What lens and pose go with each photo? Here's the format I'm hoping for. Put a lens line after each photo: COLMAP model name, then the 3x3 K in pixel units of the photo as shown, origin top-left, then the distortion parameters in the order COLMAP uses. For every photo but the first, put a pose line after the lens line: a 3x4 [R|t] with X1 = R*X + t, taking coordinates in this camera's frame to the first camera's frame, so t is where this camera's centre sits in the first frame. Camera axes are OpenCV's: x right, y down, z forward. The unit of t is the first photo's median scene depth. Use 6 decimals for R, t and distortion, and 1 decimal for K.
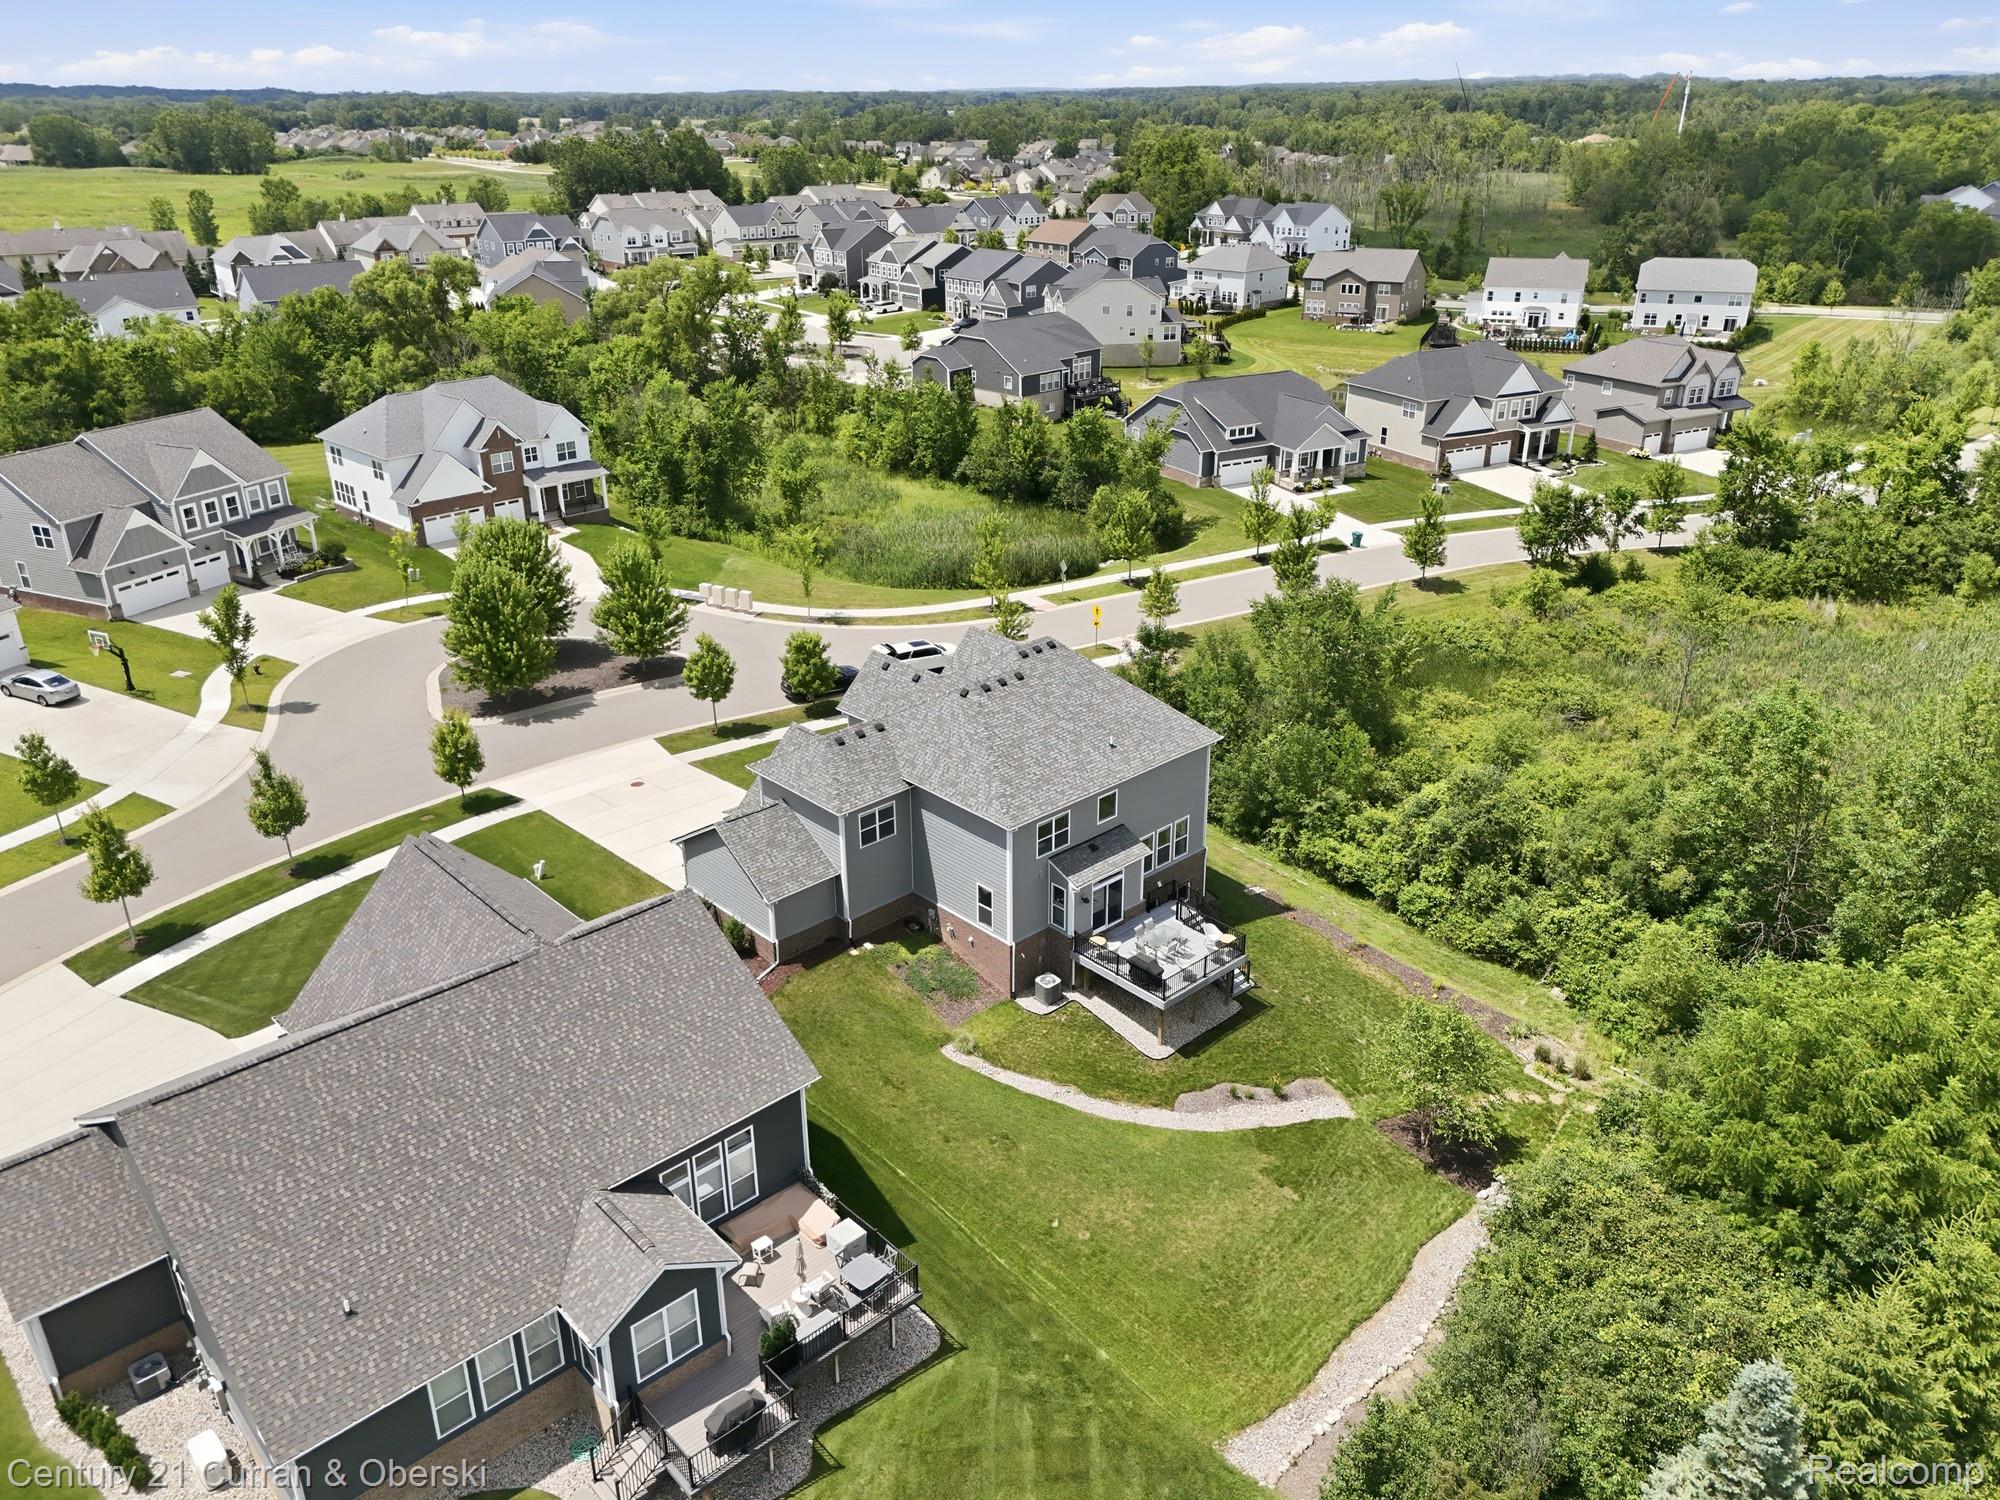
lens RADIAL K [[1410.2, 0, 1004.3], [0, 1410.2, 749.7], [0, 0, 1]] dist [0.048503, -0.035055]
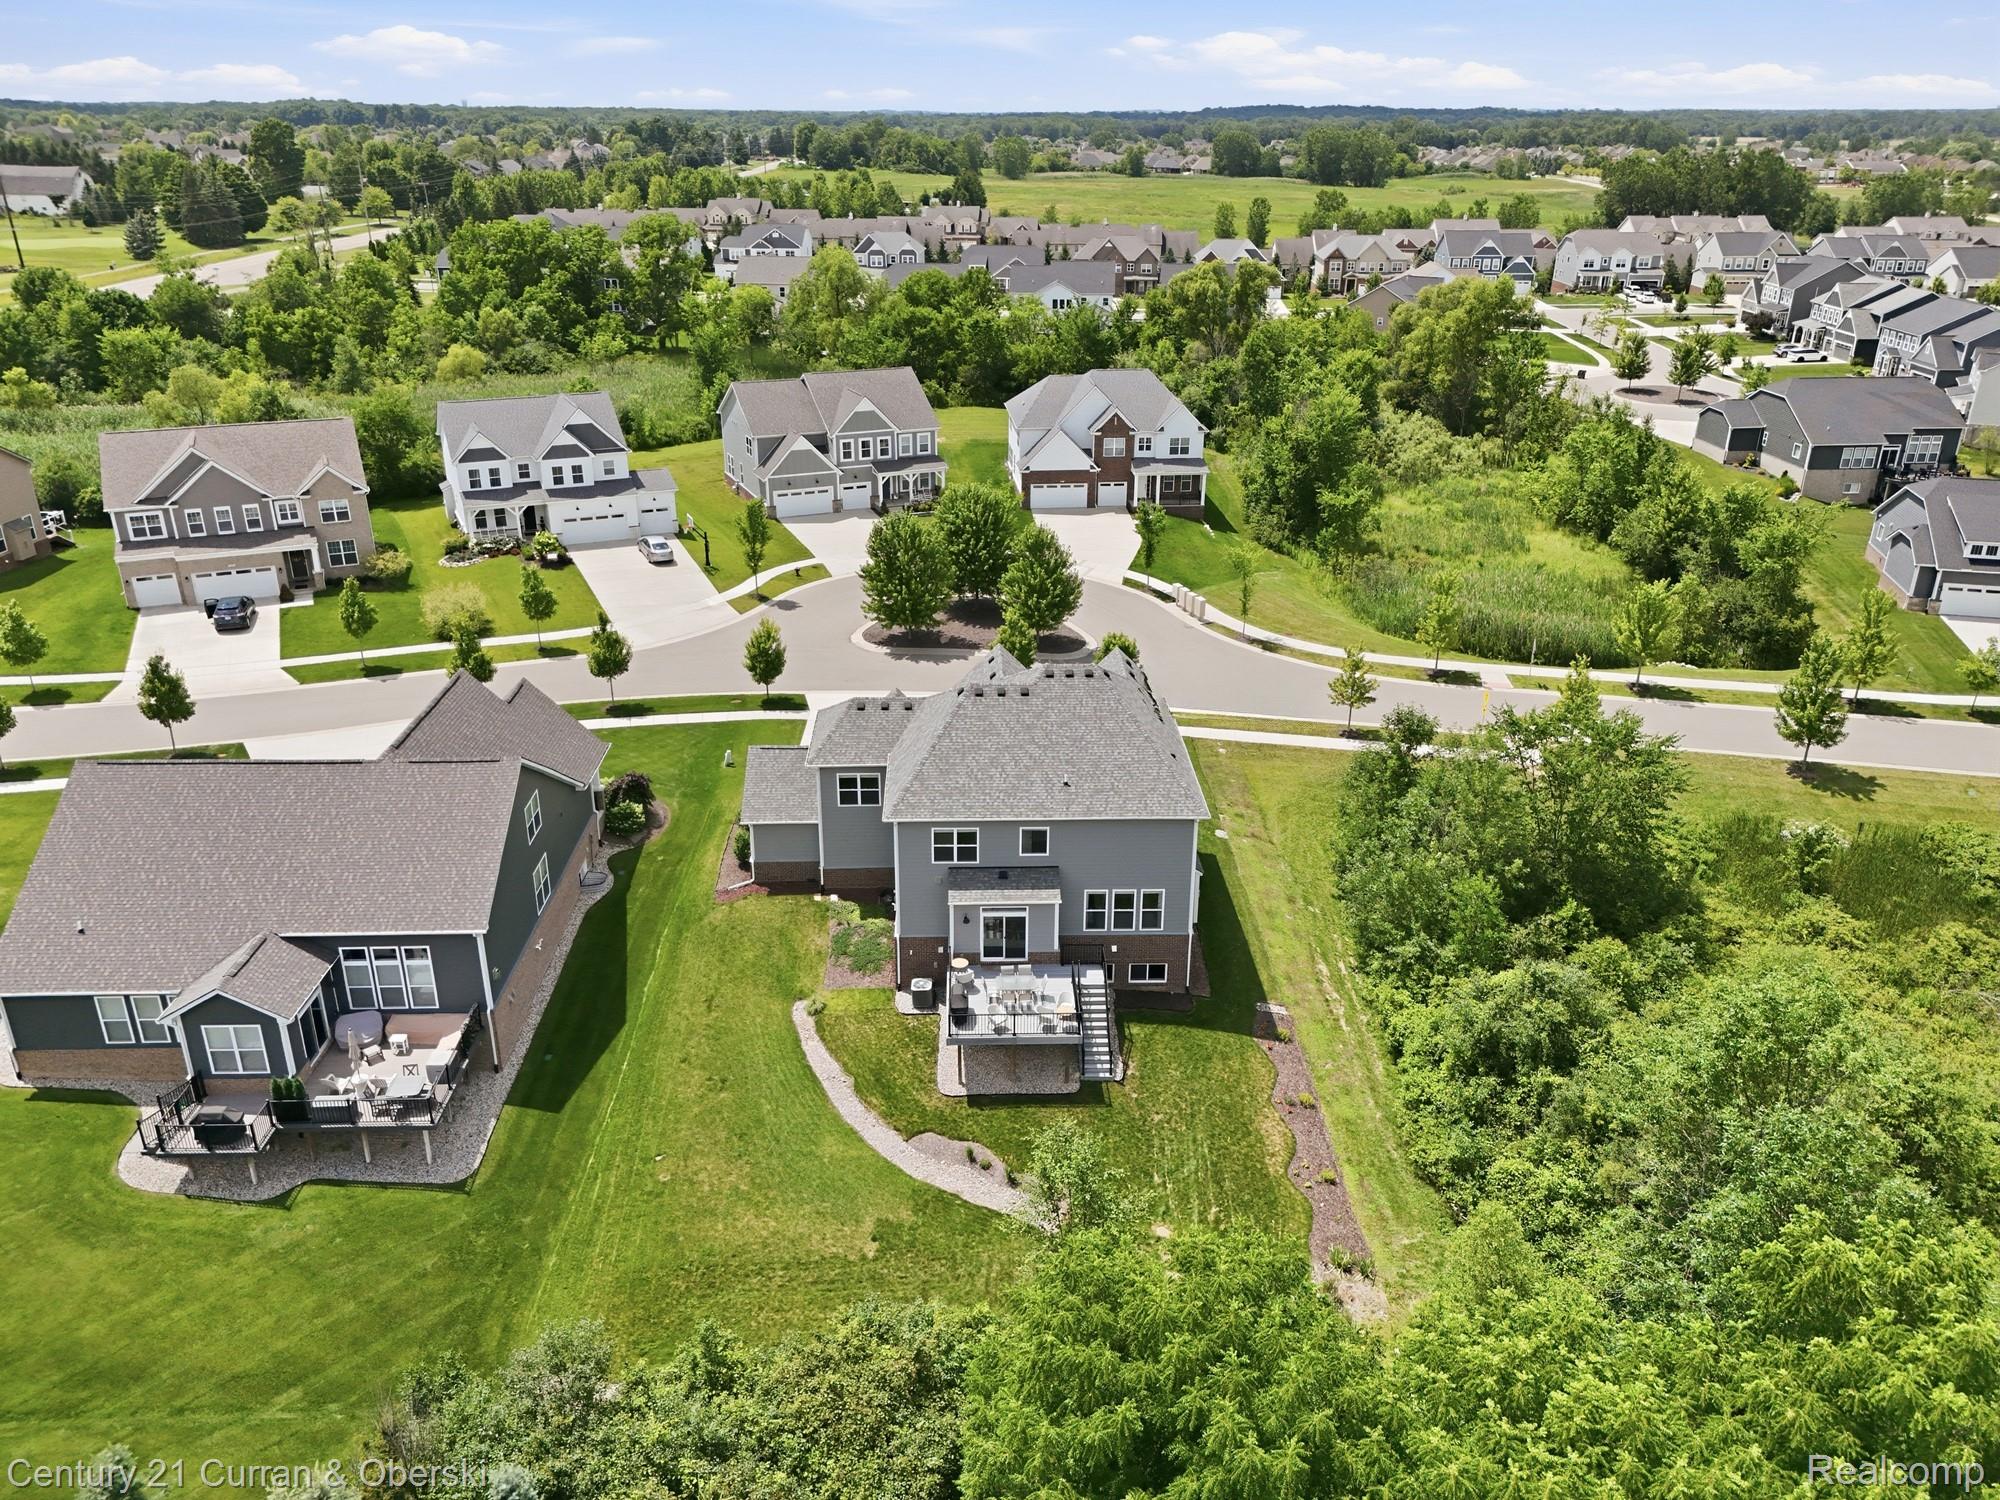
lens RADIAL K [[1410.2, 0, 997.1], [0, 1410.2, 756.0], [0, 0, 1]] dist [0.048503, -0.035055]
pose [[0.763751, 0.273923, -0.584508, 0.287675], [-0.277916, 0.956814, 0.085259, -0.043441], [0.582620, 0.097327, 0.806896, 0.095343]]
